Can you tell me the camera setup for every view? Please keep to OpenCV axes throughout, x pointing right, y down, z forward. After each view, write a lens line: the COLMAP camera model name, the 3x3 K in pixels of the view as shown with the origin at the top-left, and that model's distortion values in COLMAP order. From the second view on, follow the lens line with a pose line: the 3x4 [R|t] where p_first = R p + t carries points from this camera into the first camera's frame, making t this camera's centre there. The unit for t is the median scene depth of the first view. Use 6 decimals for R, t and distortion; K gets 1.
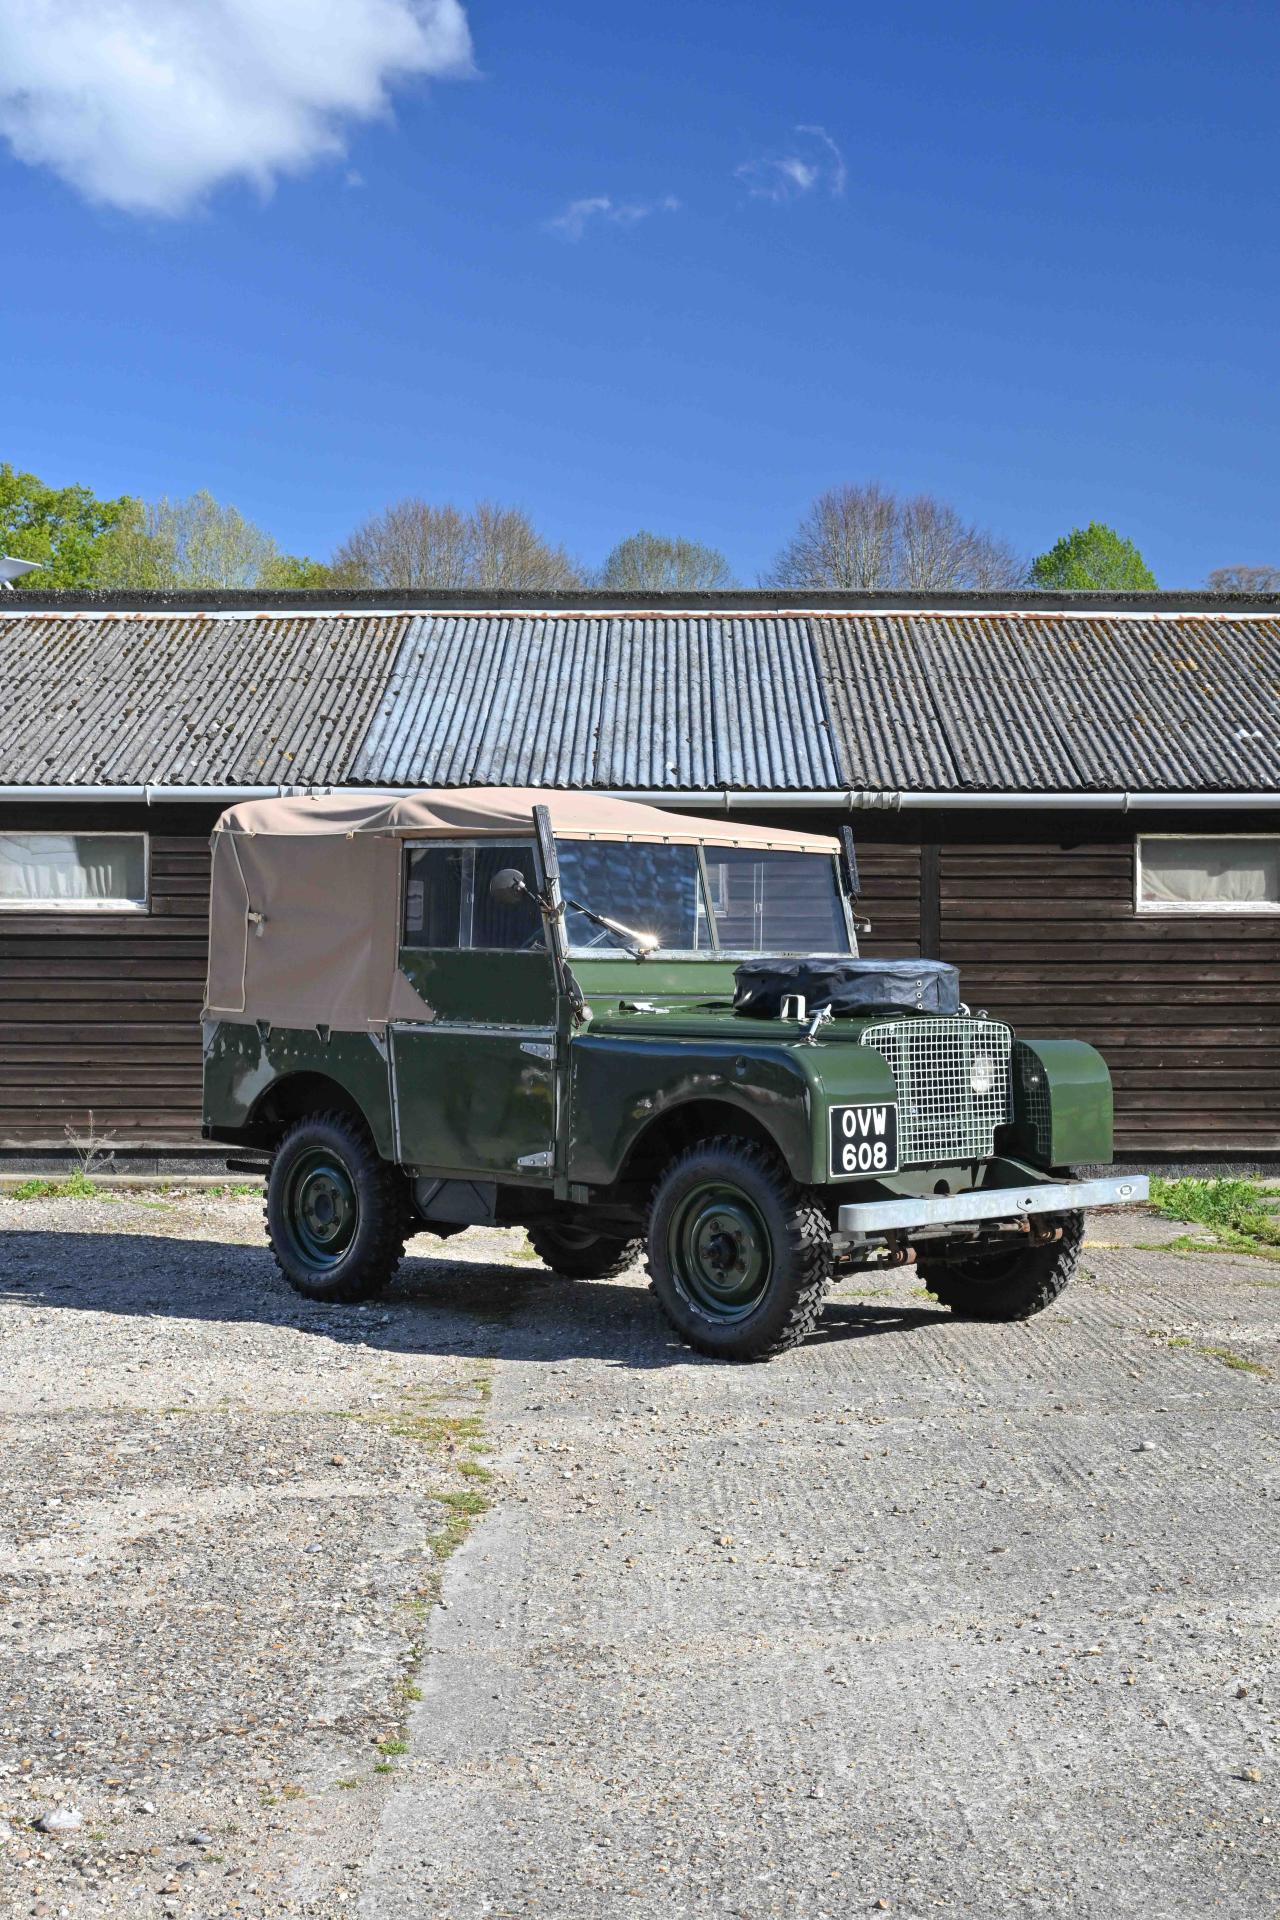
lens RADIAL K [[3111.3, 0, 672.5], [0, 3111.3, 968.1], [0, 0, 1]] dist [-0.003061, 0.000000]
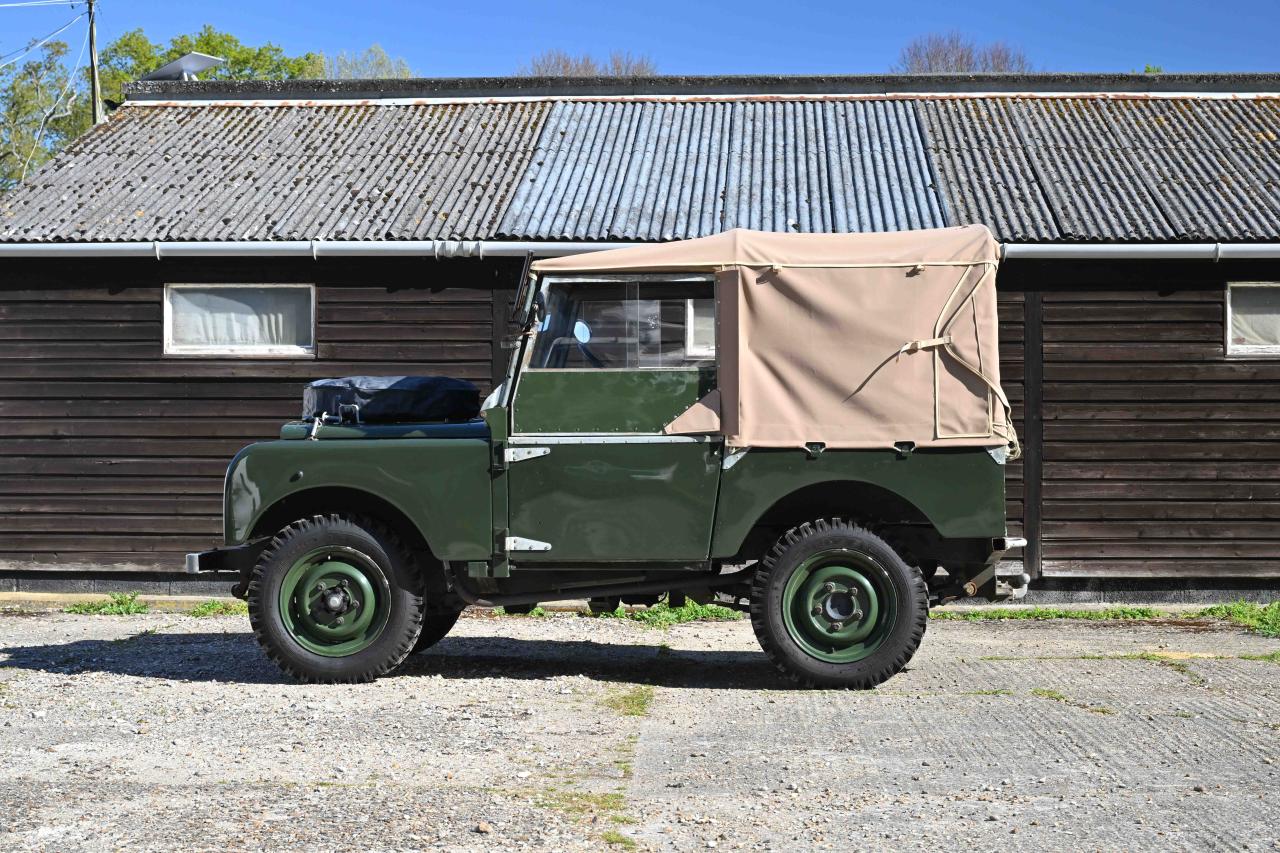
lens RADIAL K [[2665.5, 0, 611.4], [0, 2665.5, 419.7], [0, 0, 1]] dist [-0.003465, 0.000000]
pose [[0.998095, -0.000786, -0.061686, -0.005686], [-0.000234, 0.999863, -0.016522, 0.018037], [0.061691, 0.016505, 0.997959, 0.063851]]
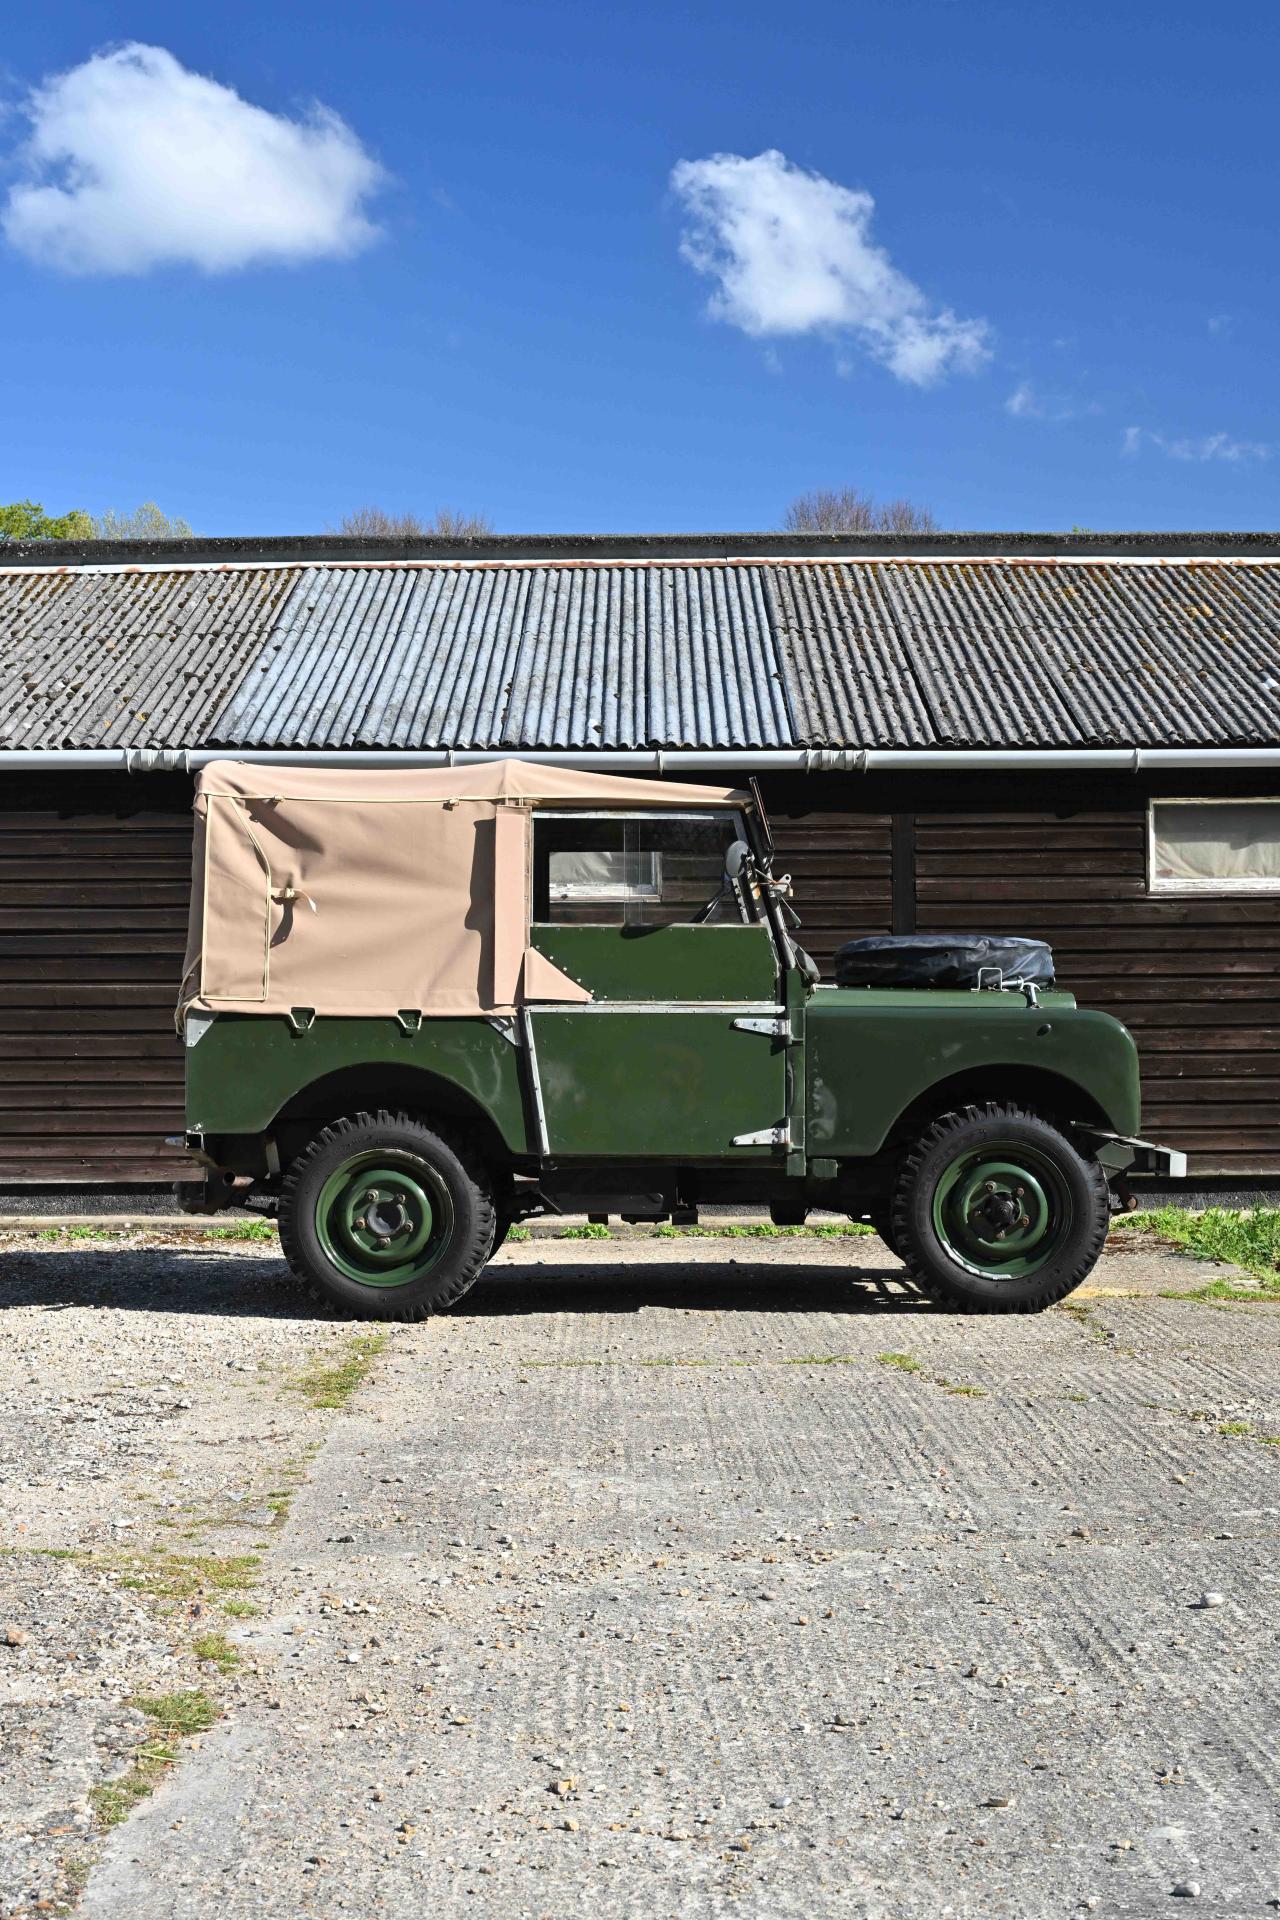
lens RADIAL K [[3163.5, 0, 651.3], [0, 3163.5, 938.8], [0, 0, 1]] dist [-0.013719, 0.000000]
pose [[0.999963, -0.008599, -0.000550, 0.013985], [0.008586, 0.999774, -0.019464, 0.009347], [0.000717, 0.019459, 0.999810, 0.136374]]
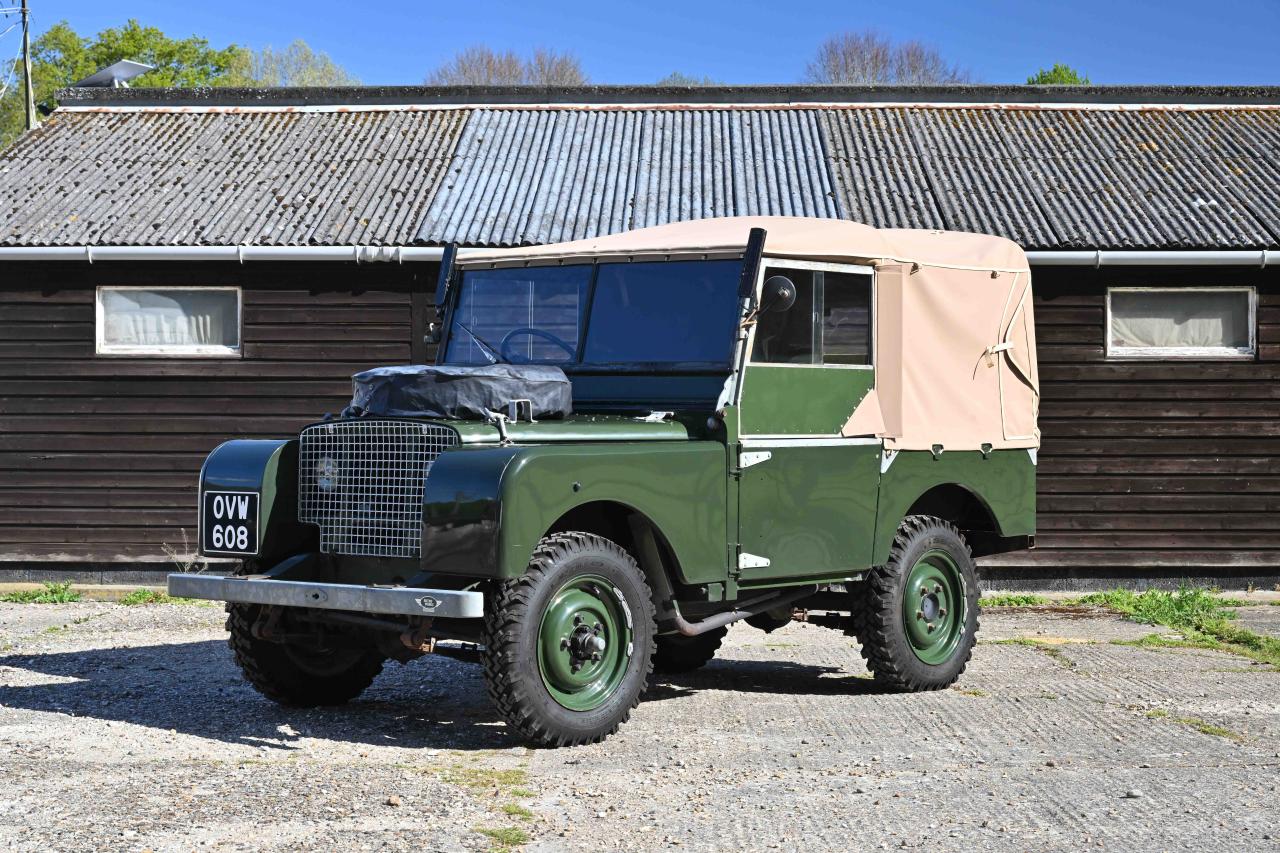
lens RADIAL K [[2628.5, 0, 617.1], [0, 2628.5, 416.0], [0, 0, 1]] dist [-0.001877, 0.000000]
pose [[0.999522, 0.000293, -0.030907, 0.000039], [-0.000699, 0.999913, -0.013143, 0.015216], [0.030901, 0.013158, 0.999436, 0.033235]]
